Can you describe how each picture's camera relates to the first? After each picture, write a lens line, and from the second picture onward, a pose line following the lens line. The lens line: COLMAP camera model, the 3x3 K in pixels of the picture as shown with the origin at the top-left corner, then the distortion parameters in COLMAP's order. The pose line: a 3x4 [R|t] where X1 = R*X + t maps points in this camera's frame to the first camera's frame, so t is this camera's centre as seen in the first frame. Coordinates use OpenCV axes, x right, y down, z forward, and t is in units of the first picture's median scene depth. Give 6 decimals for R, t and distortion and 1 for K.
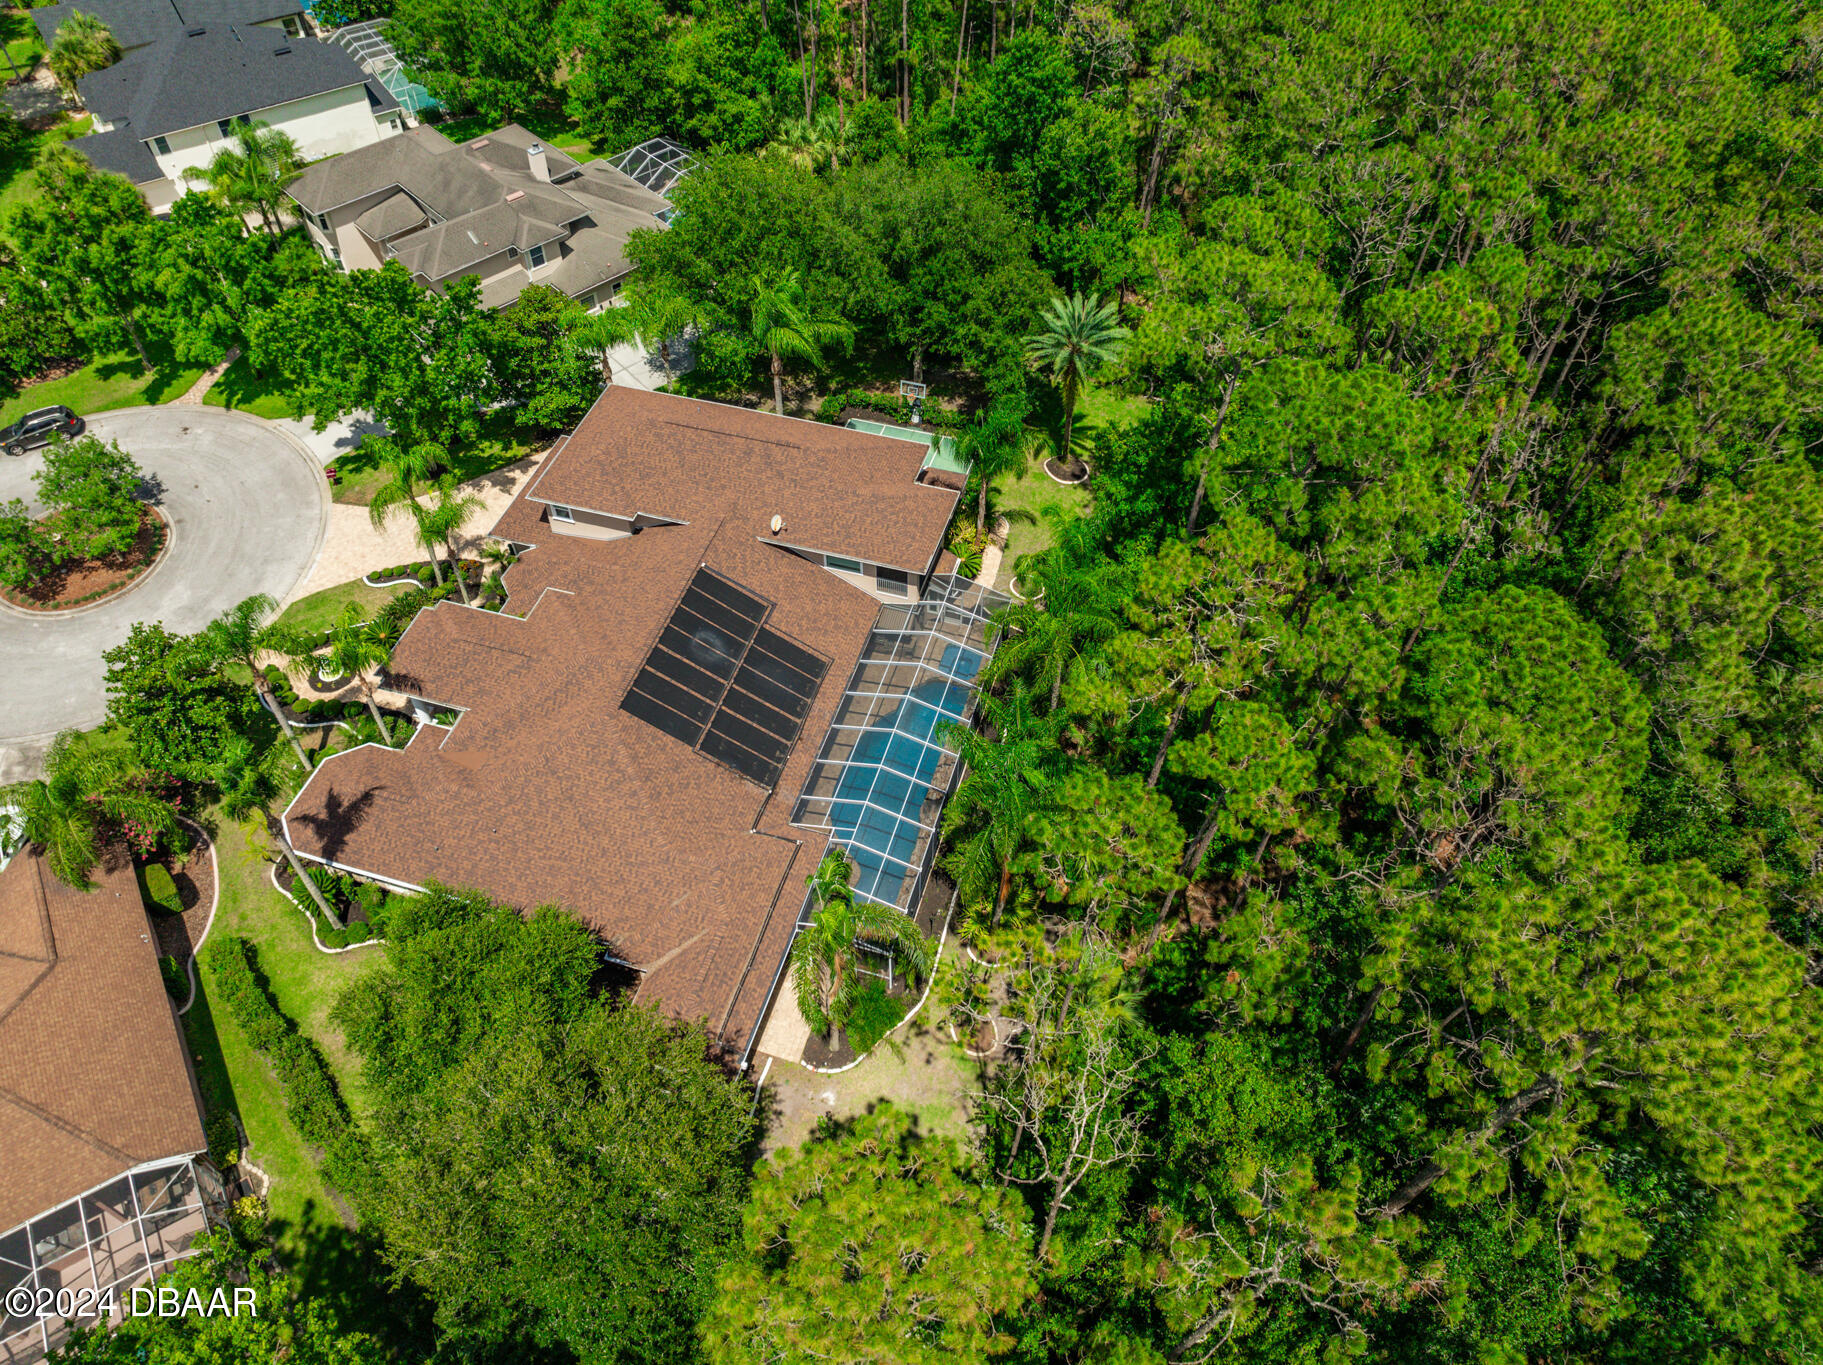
lens RADIAL K [[1282.5, 0, 905.0], [0, 1282.5, 686.2], [0, 0, 1]] dist [-0.040974, 0.011083]
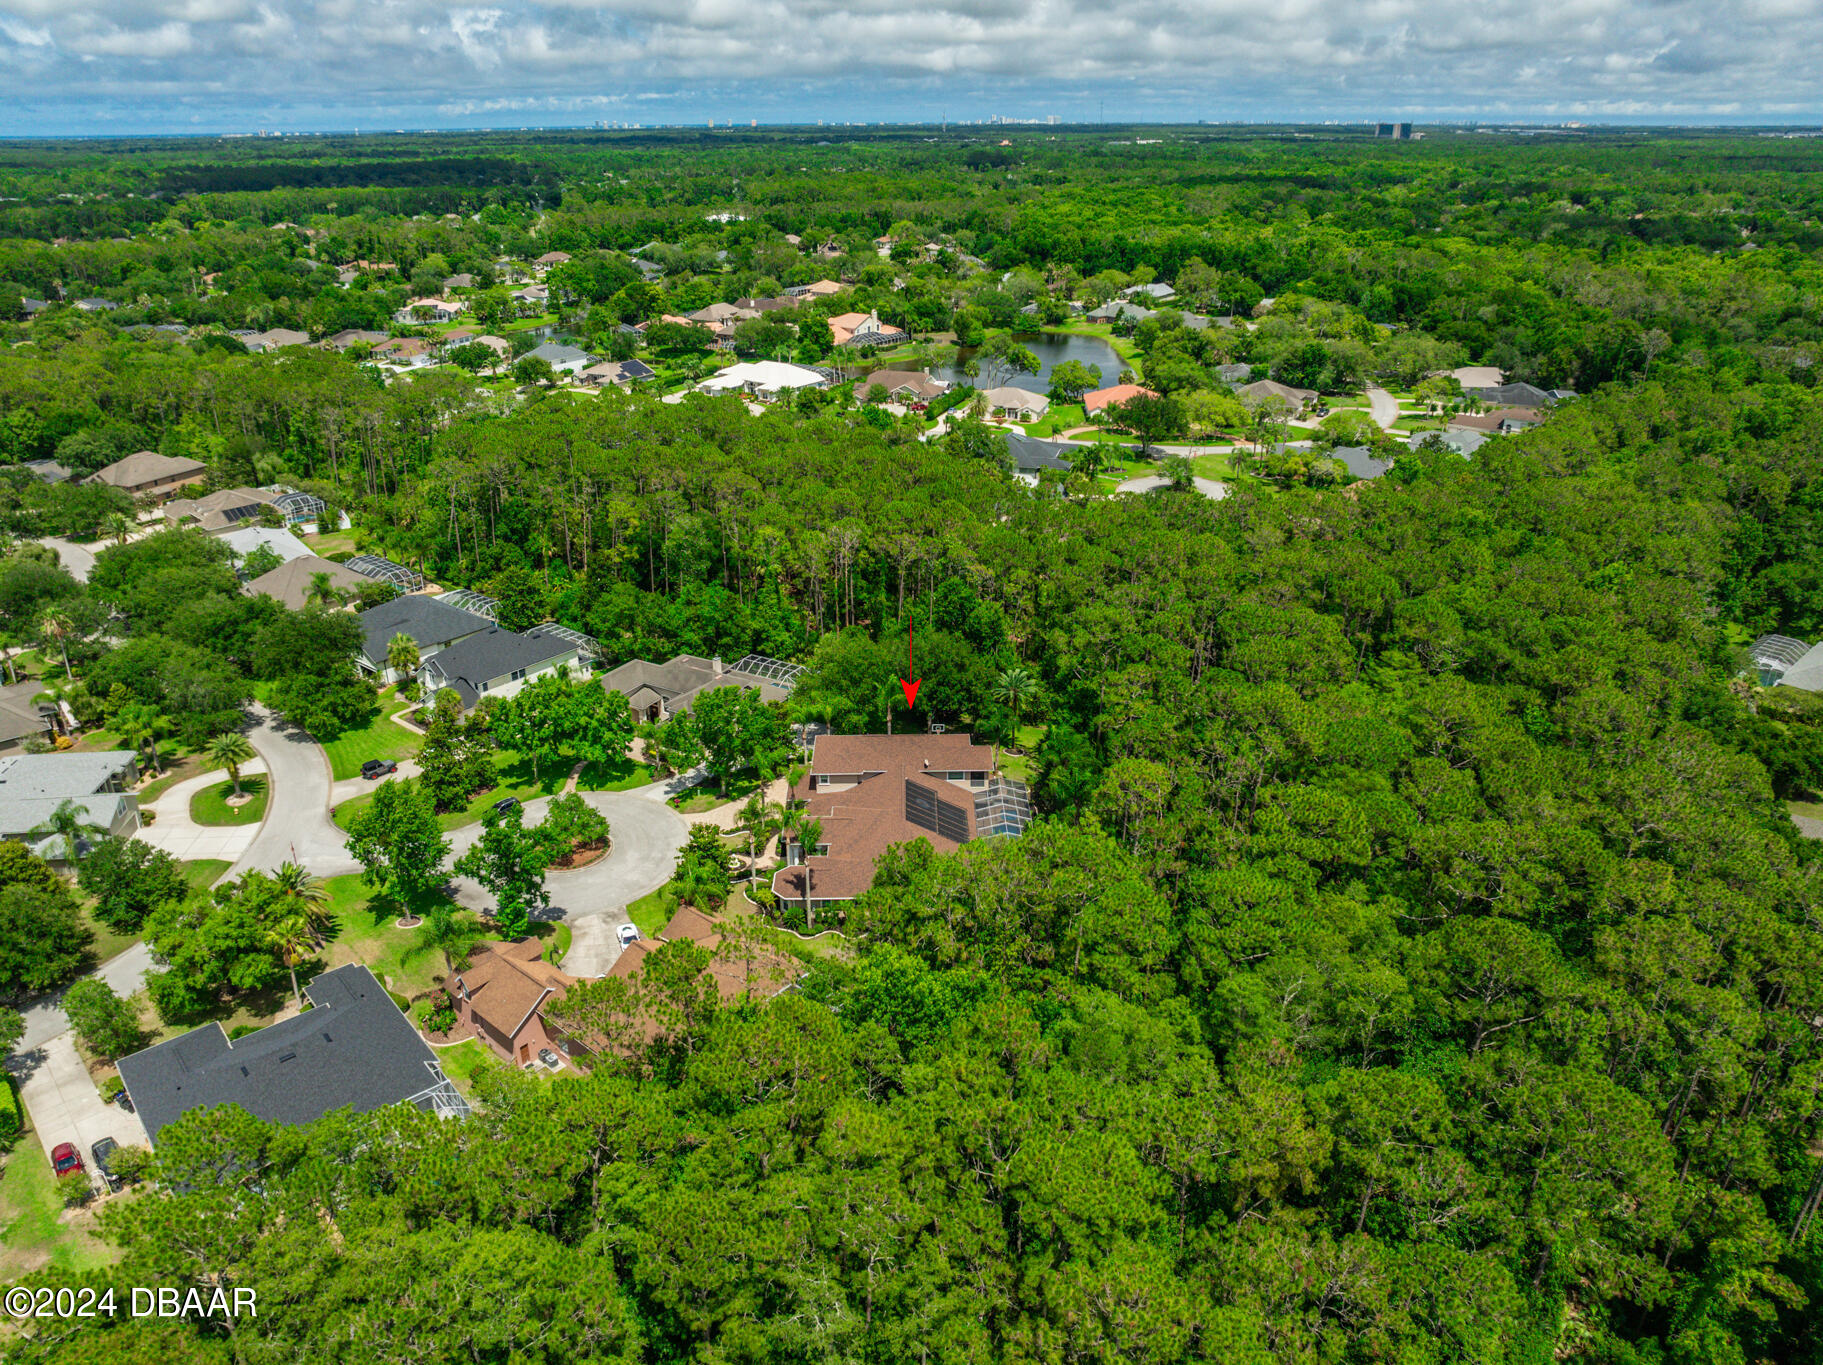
lens RADIAL K [[1282.5, 0, 909.3], [0, 1282.5, 675.3], [0, 0, 1]] dist [-0.040974, 0.011083]
pose [[0.955582, -0.125391, 0.266721, -0.701986], [0.230771, 0.881247, -0.412491, 0.659223], [-0.183324, 0.455720, 0.871040, -1.051107]]
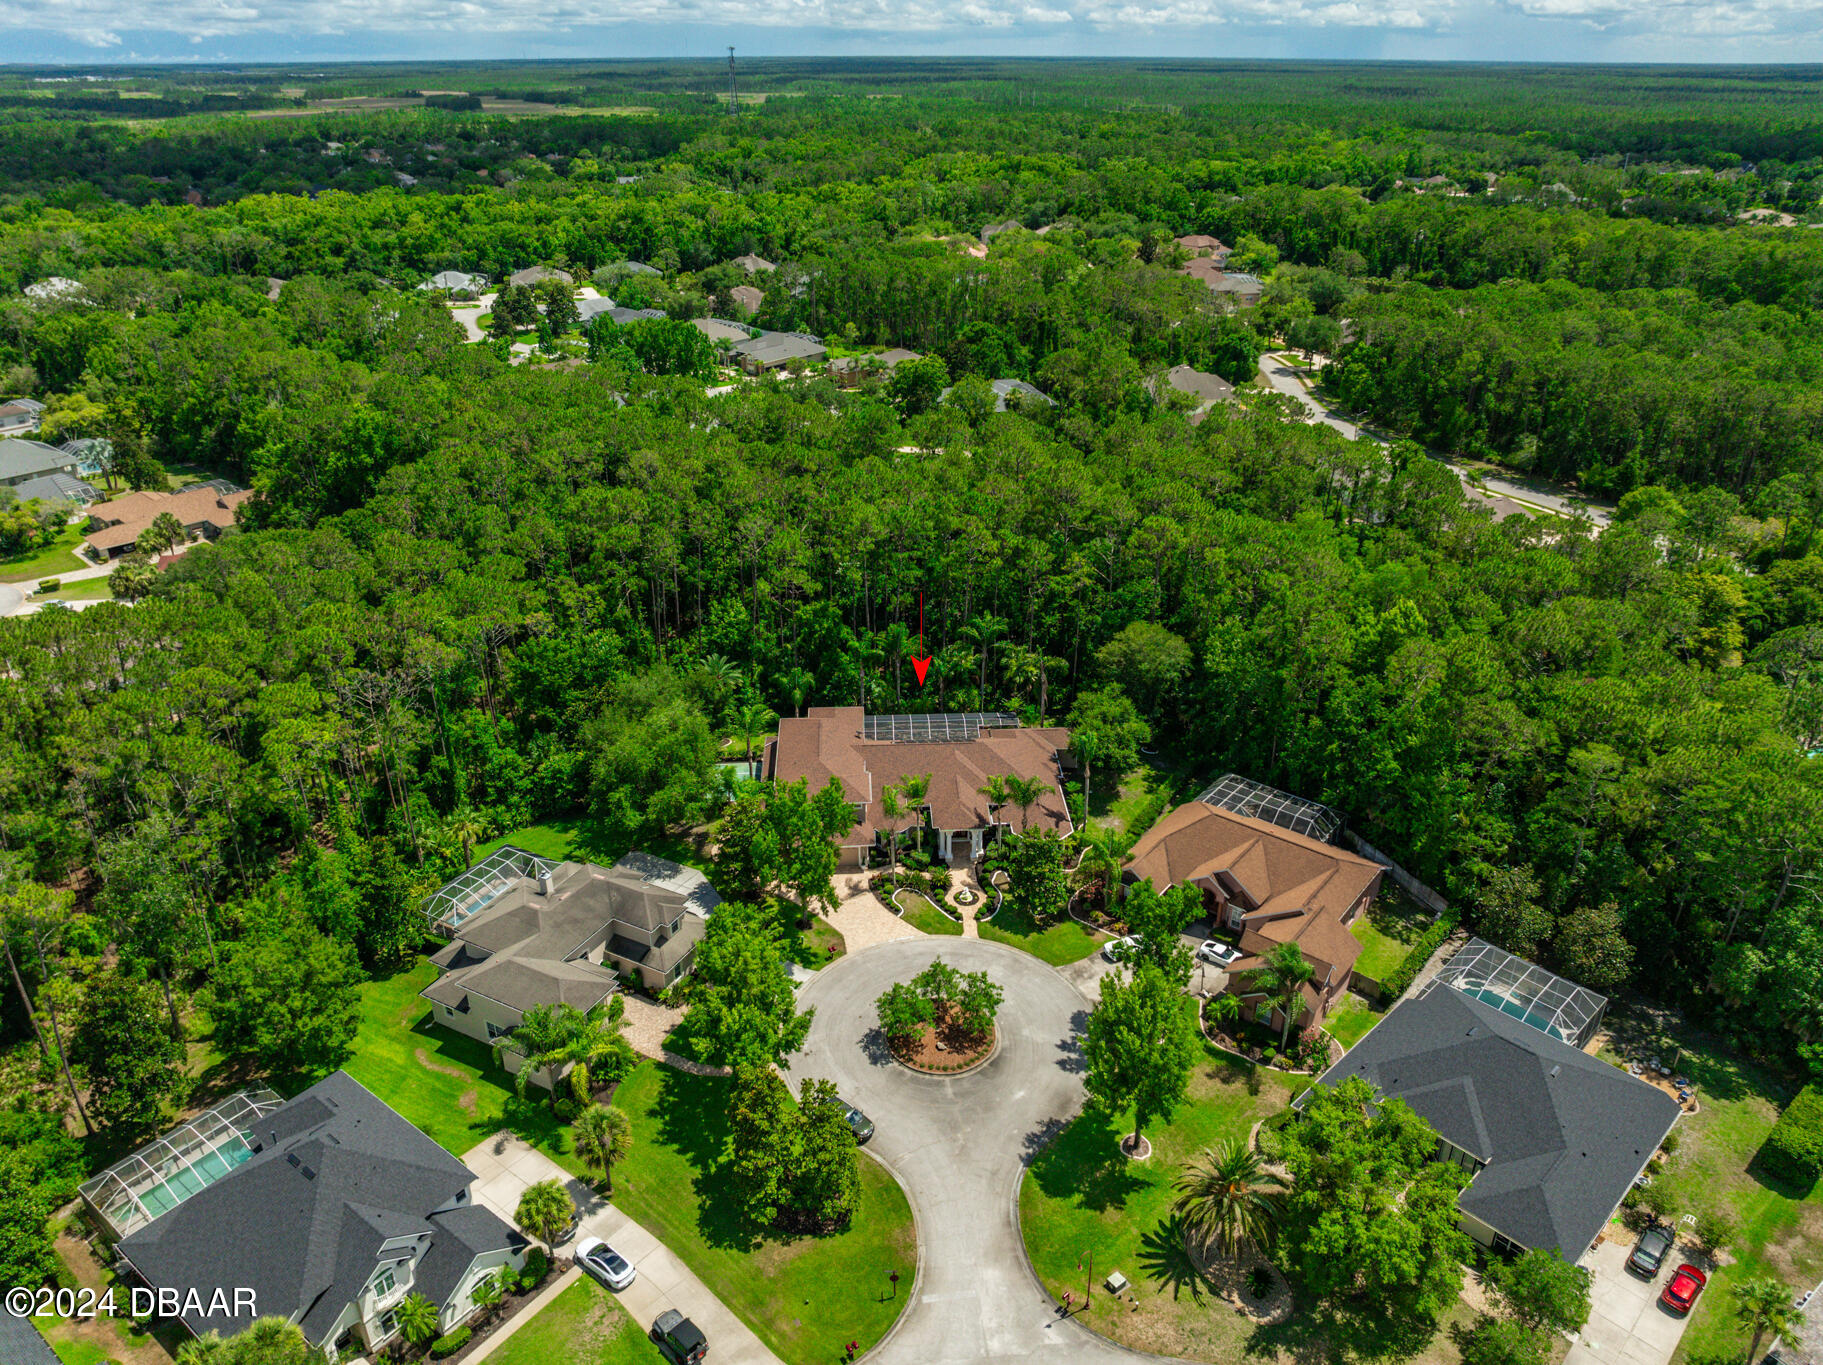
lens RADIAL K [[1282.5, 0, 917.9], [0, 1282.5, 676.5], [0, 0, 1]] dist [-0.040974, 0.011083]
pose [[-0.330261, -0.427691, 0.841432, -1.898517], [0.724898, 0.456014, 0.516309, -1.199565], [-0.604525, 0.780469, 0.159429, 0.487897]]
